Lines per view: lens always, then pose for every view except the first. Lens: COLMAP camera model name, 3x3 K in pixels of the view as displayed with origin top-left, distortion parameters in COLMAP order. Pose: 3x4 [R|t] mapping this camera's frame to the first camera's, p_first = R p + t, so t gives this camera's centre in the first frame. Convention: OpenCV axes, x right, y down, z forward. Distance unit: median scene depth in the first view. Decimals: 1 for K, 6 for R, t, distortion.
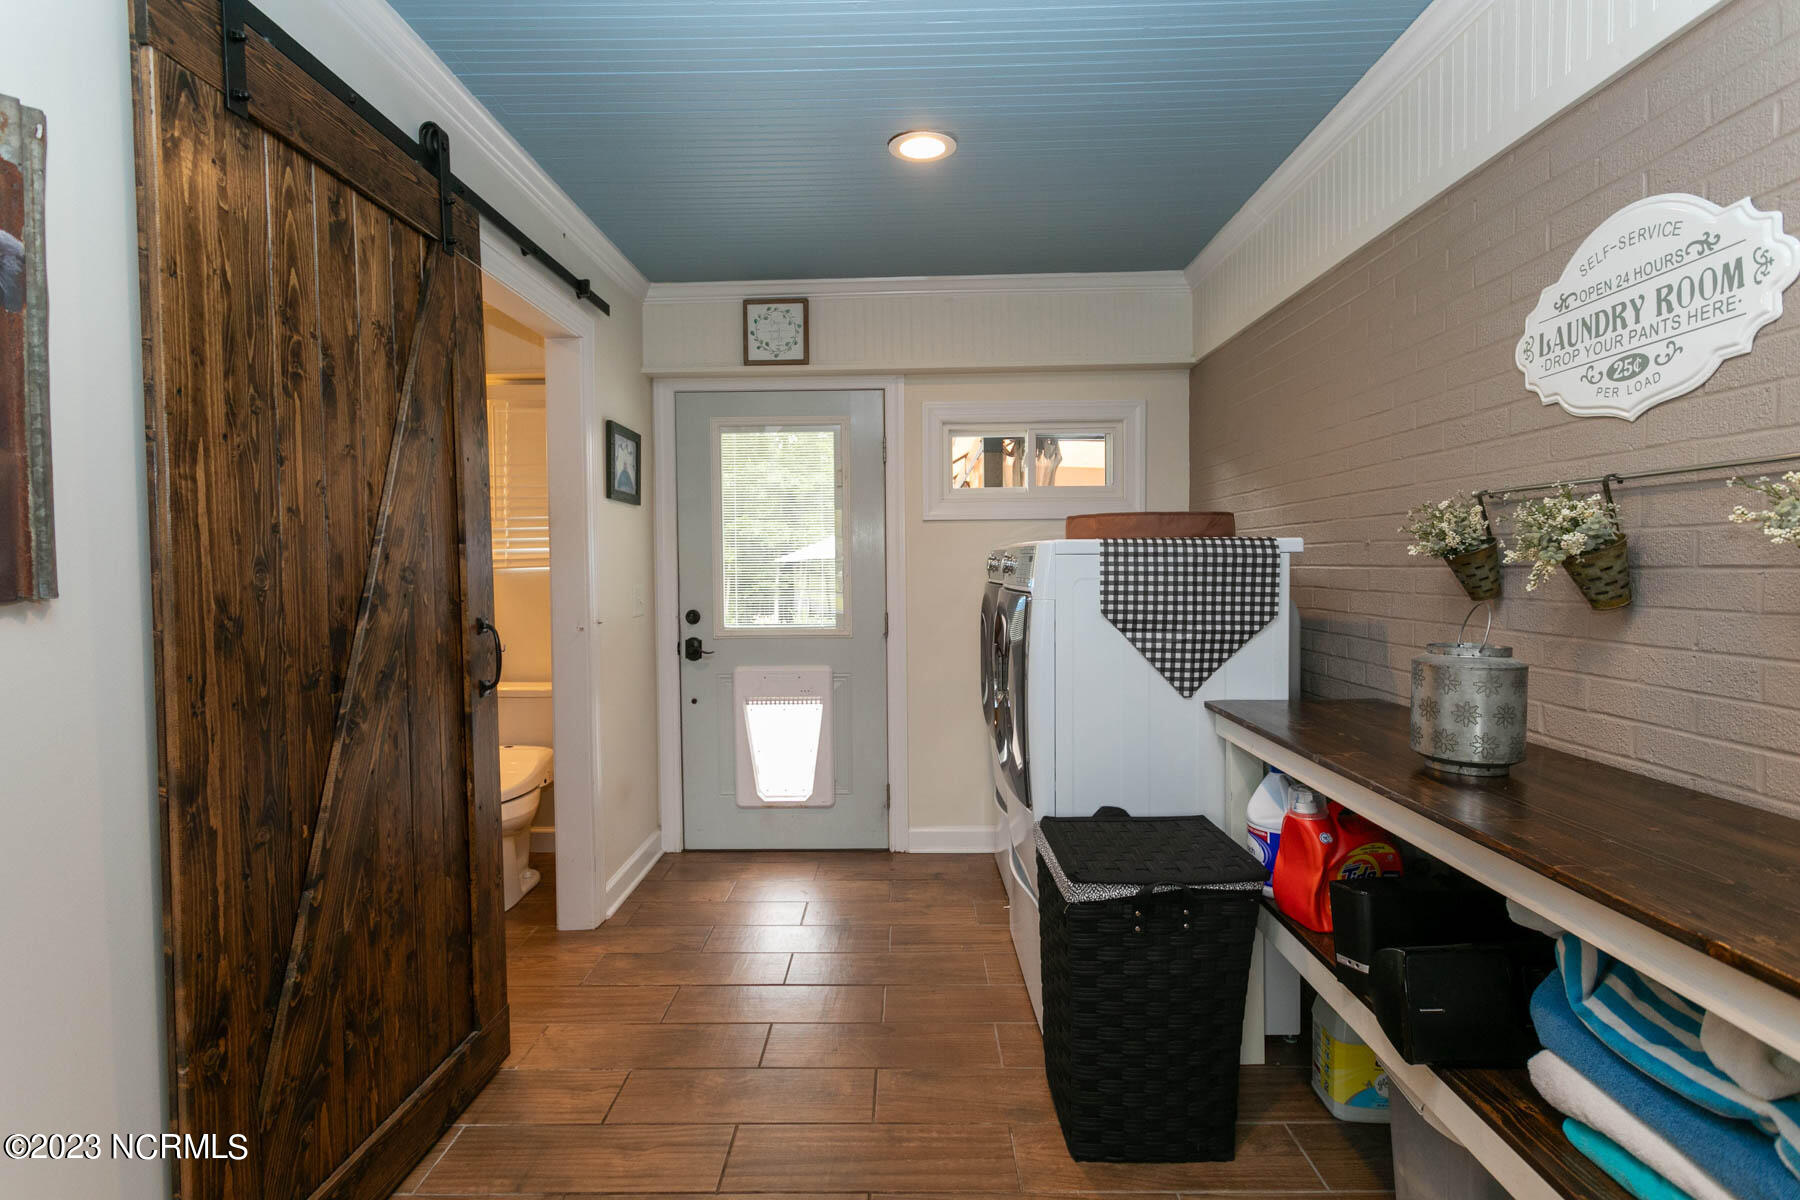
lens RADIAL K [[847.0, 0, 900.9], [0, 847.0, 591.3], [0, 0, 1]] dist [0.001311, 0.000664]
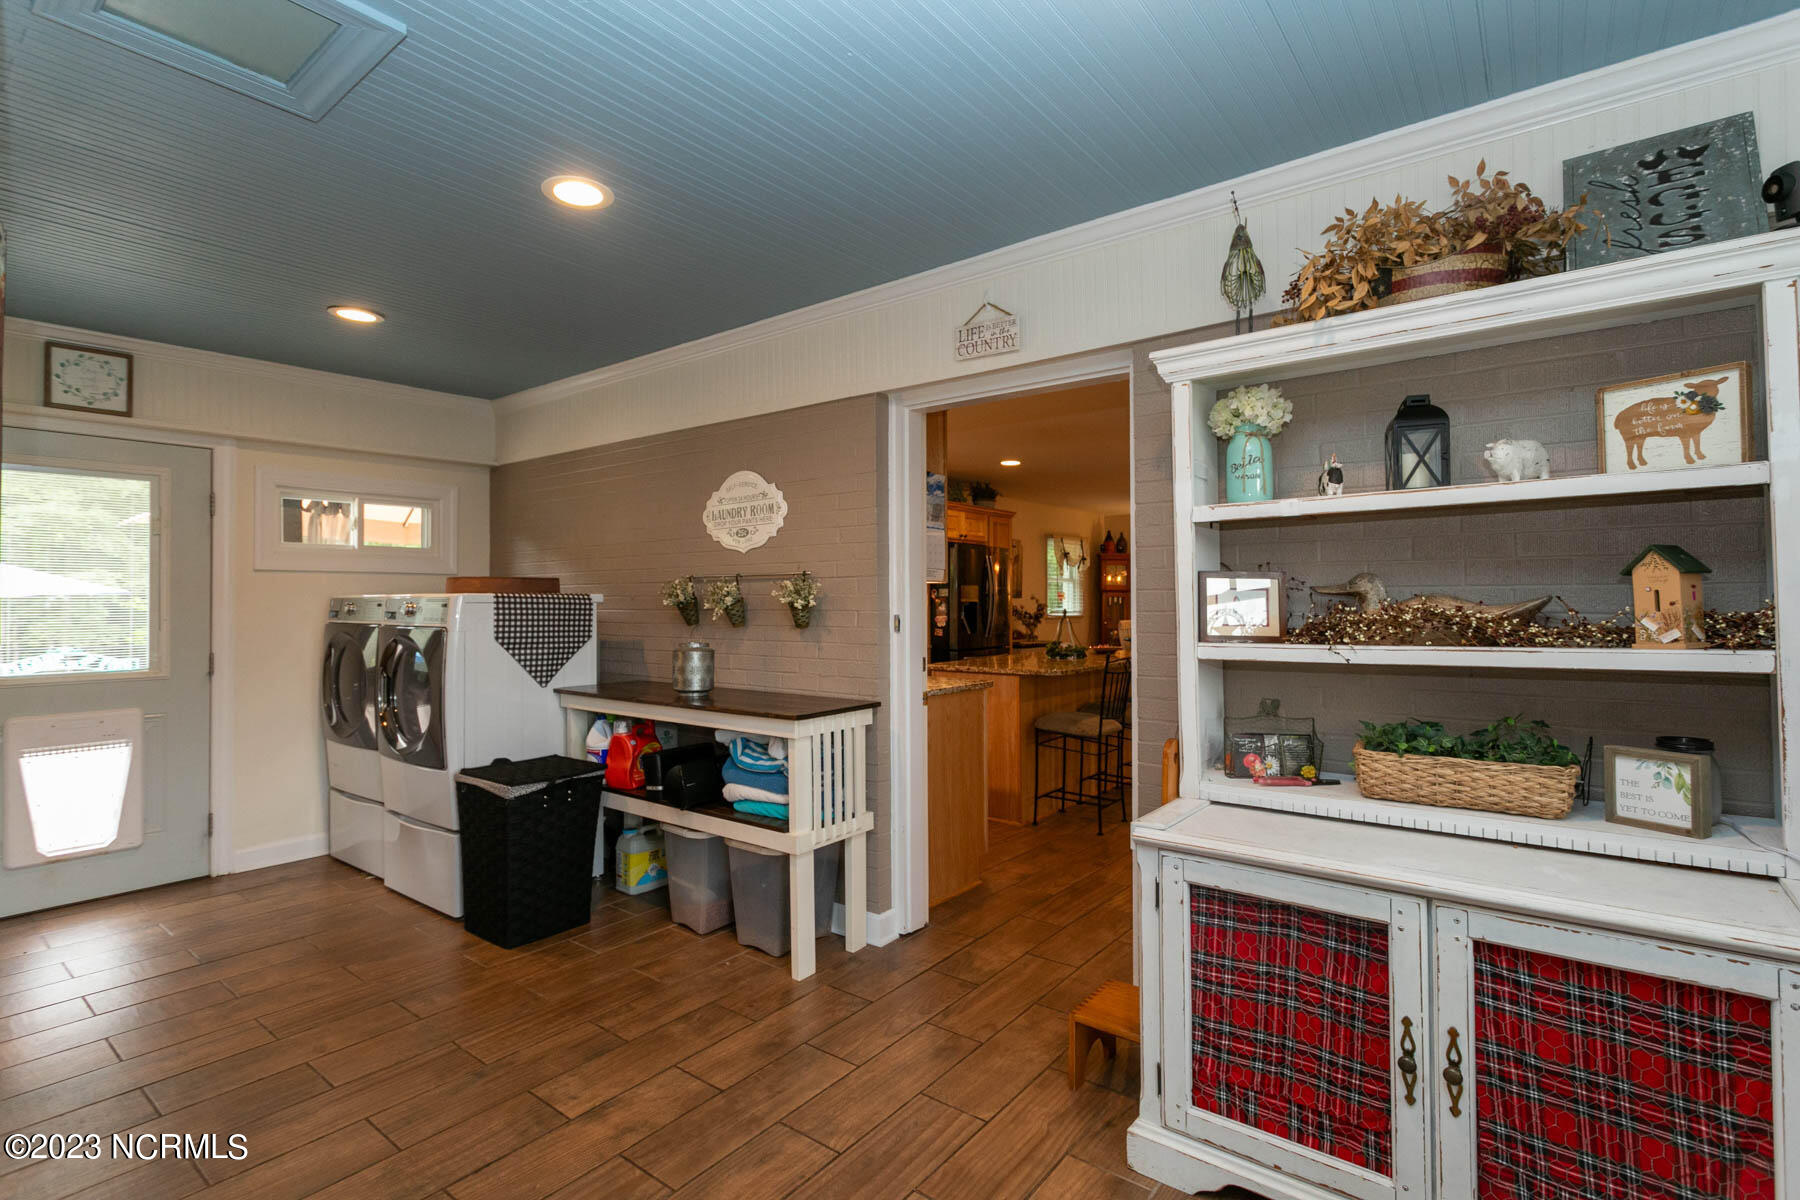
lens RADIAL K [[847.0, 0, 896.4], [0, 847.0, 594.1], [0, 0, 1]] dist [0.001311, 0.000664]
pose [[0.610181, 0.012499, 0.792163, -0.583257], [0.024623, 0.999093, -0.034730, 0.015409], [-0.791879, 0.040697, 0.609320, -0.607527]]
